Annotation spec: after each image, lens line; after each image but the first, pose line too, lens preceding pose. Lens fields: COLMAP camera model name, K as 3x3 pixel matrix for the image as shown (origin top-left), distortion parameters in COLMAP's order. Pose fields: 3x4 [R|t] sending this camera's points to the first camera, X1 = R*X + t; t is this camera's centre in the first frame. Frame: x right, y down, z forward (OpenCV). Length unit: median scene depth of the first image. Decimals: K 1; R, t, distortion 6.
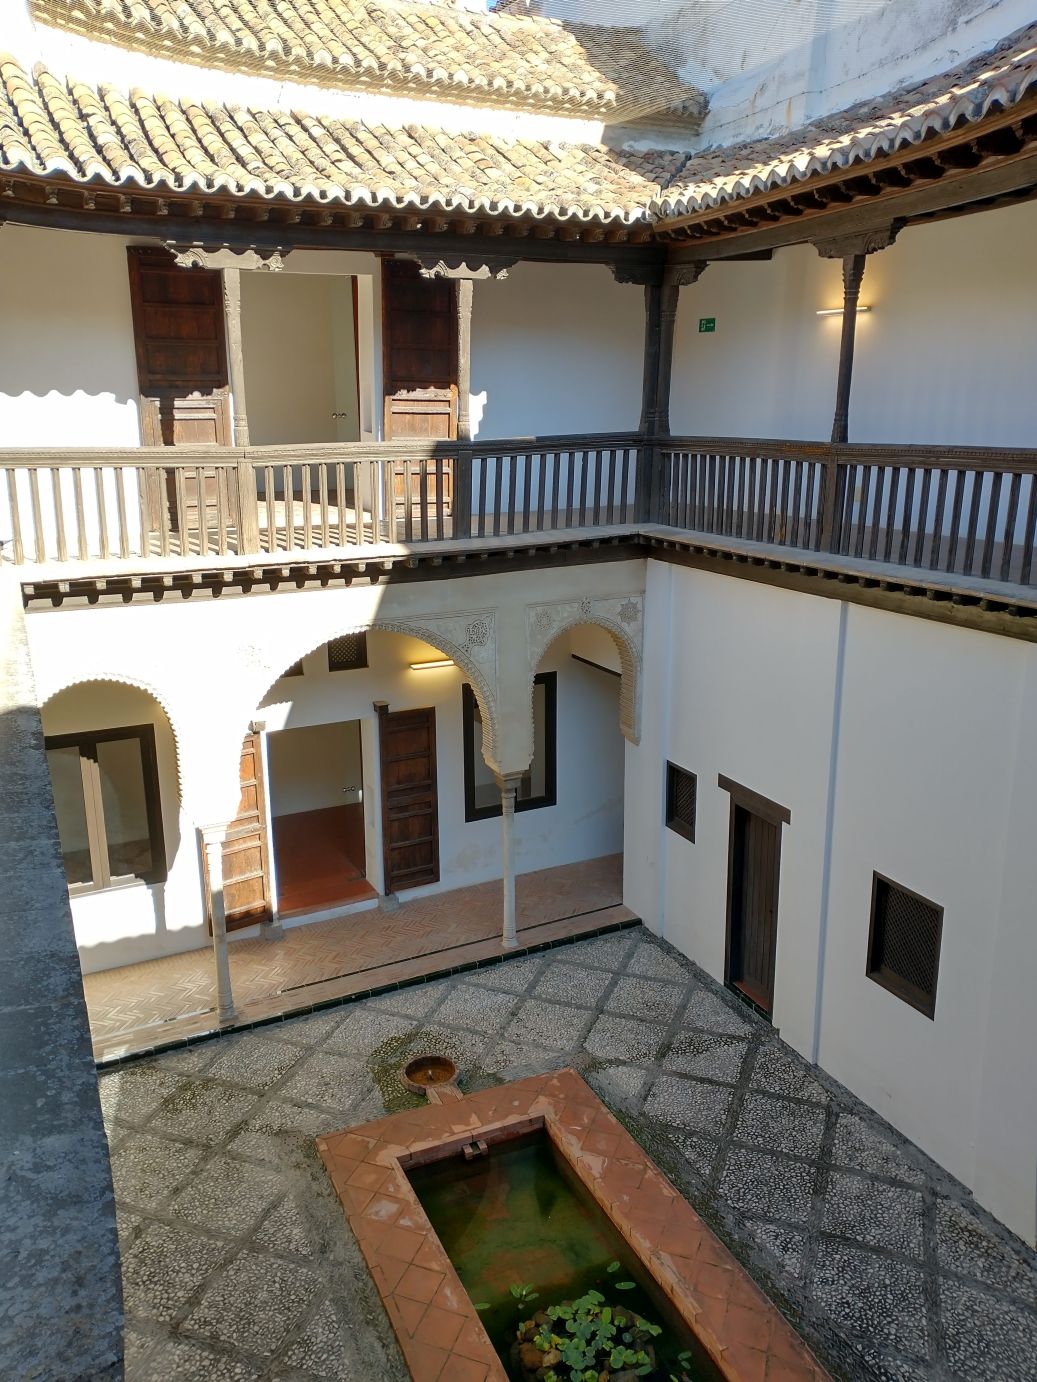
lens RADIAL K [[1072.1, 0, 518.5], [0, 1072.1, 691.0], [0, 0, 1]] dist [0.113688, -0.153950]
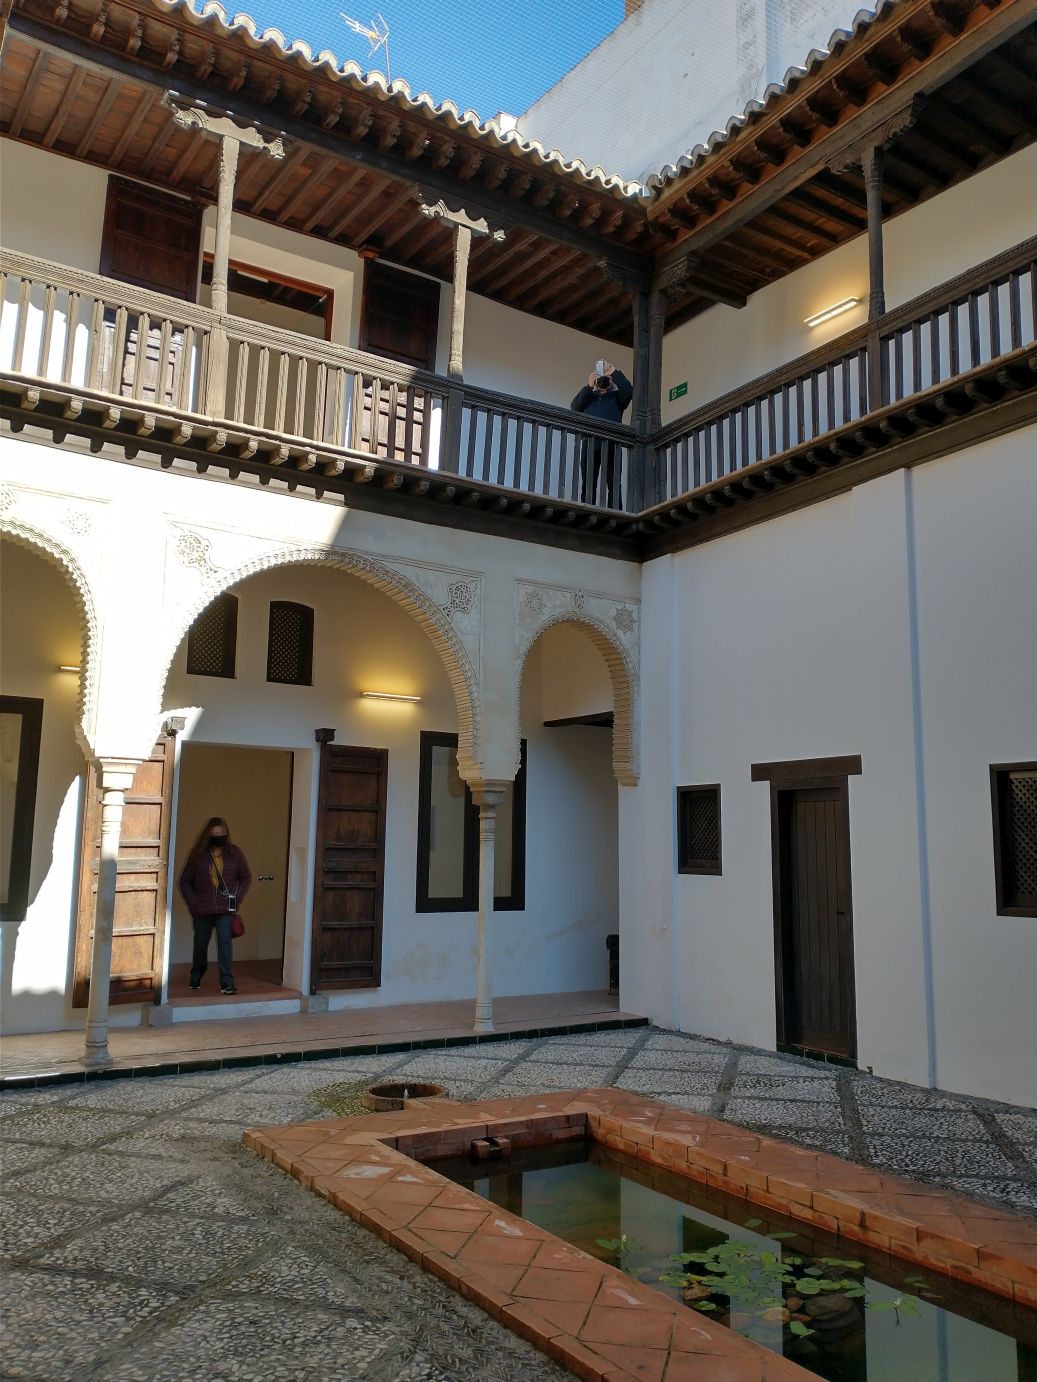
lens RADIAL K [[1092.2, 0, 518.5], [0, 1092.2, 691.0], [0, 0, 1]] dist [0.063040, -0.120079]
pose [[0.992424, 0.036806, 0.117214, -0.088757], [0.011807, 0.921079, -0.389196, 0.340068], [-0.122288, 0.387631, 0.913667, 0.228993]]
